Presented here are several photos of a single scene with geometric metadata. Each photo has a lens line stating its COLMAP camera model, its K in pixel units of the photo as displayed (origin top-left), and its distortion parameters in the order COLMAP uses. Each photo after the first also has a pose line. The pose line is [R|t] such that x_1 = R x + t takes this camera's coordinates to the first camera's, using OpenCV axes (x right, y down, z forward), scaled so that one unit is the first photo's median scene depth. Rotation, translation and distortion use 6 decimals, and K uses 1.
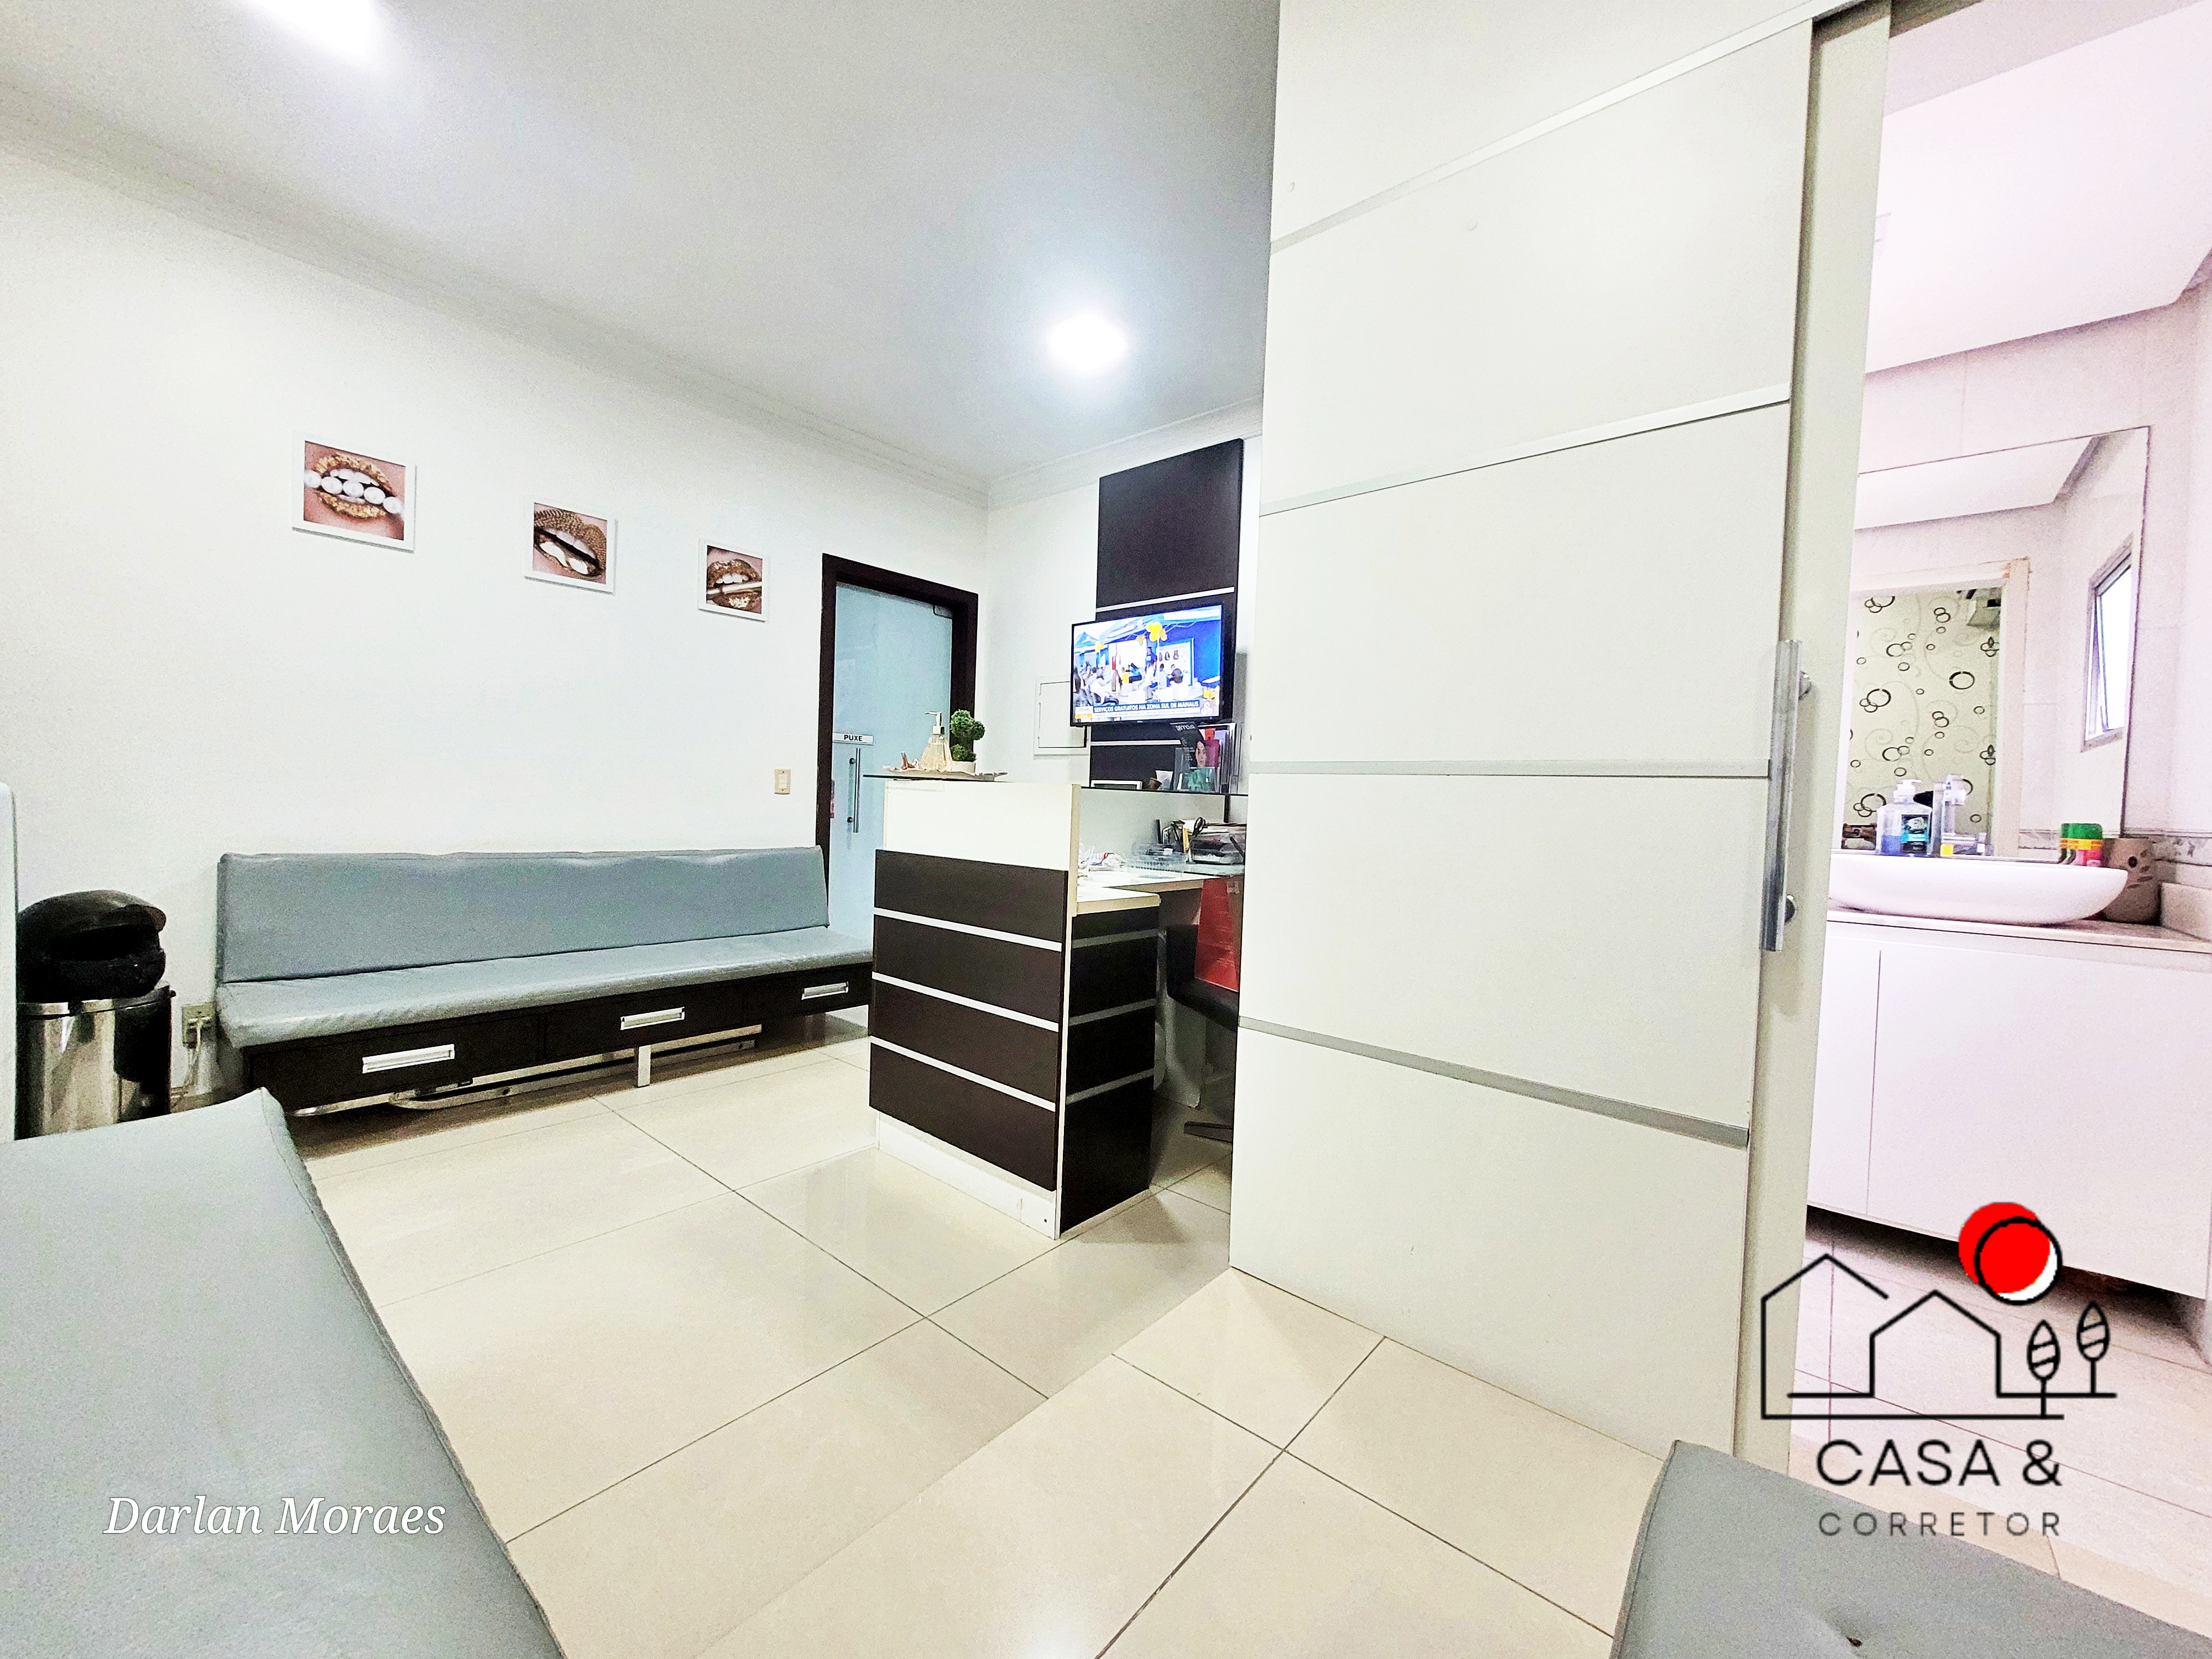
lens RADIAL K [[857.7, 0, 1104.3], [0, 857.7, 881.8], [0, 0, 1]] dist [0.001186, 0.000337]
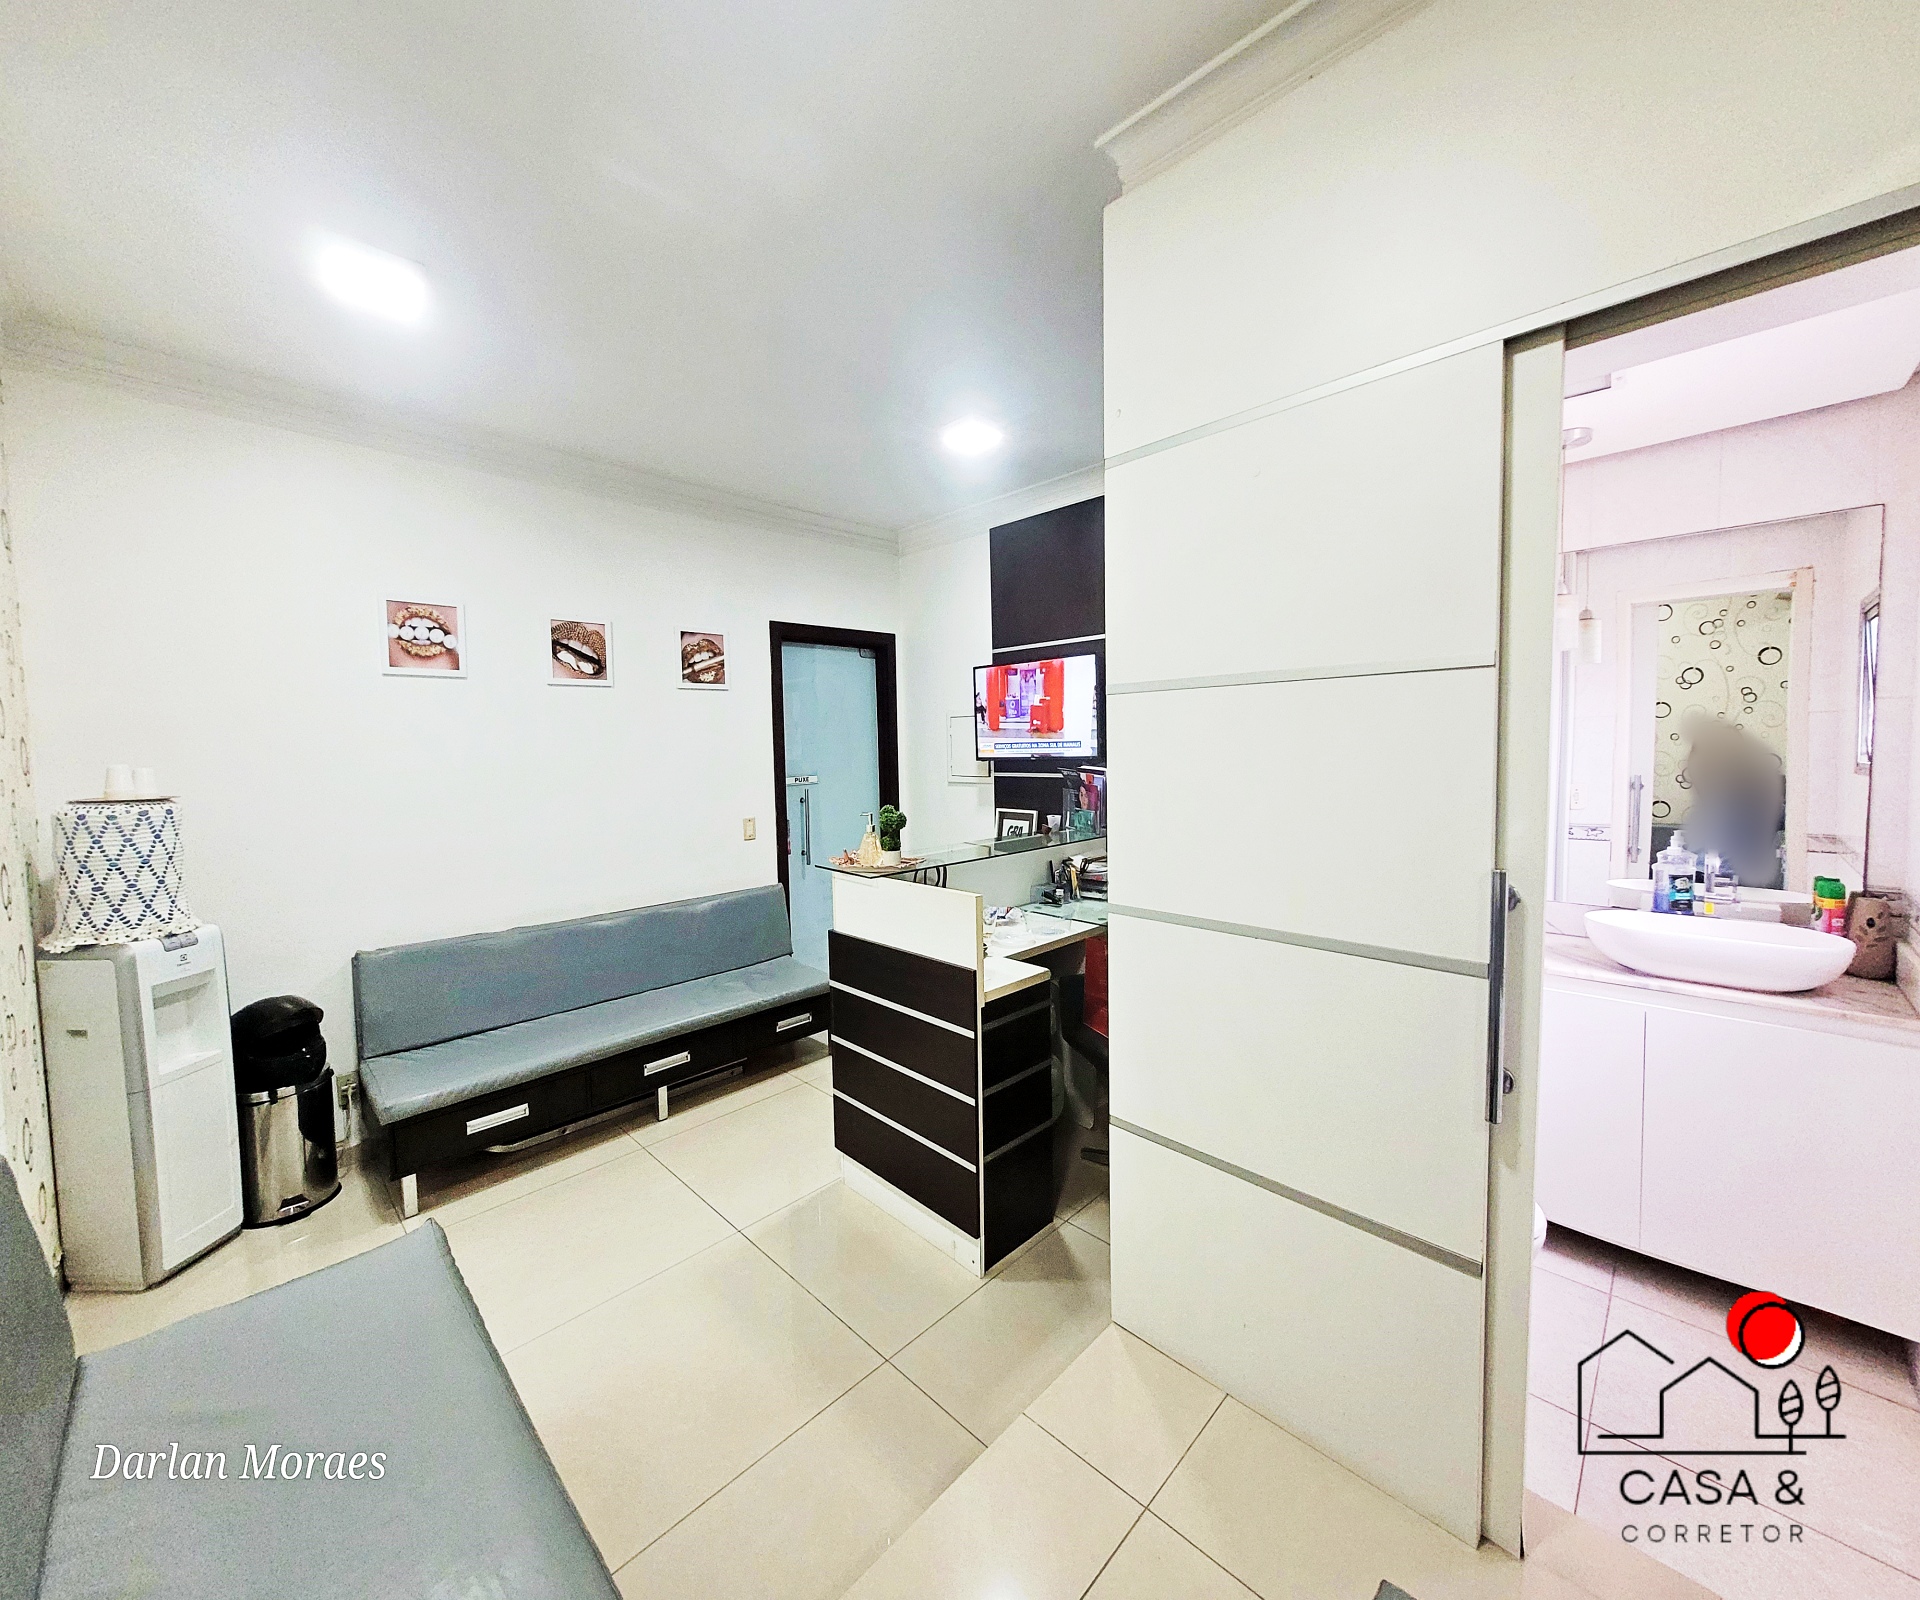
lens RADIAL K [[749.9, 0, 958.8], [0, 749.9, 790.6], [0, 0, 1]] dist [0.000818, 0.000209]
pose [[0.995194, -0.059436, -0.077819, 0.024844], [0.057409, 0.997957, -0.028038, -0.173022], [0.079327, 0.023436, 0.996573, -0.095357]]
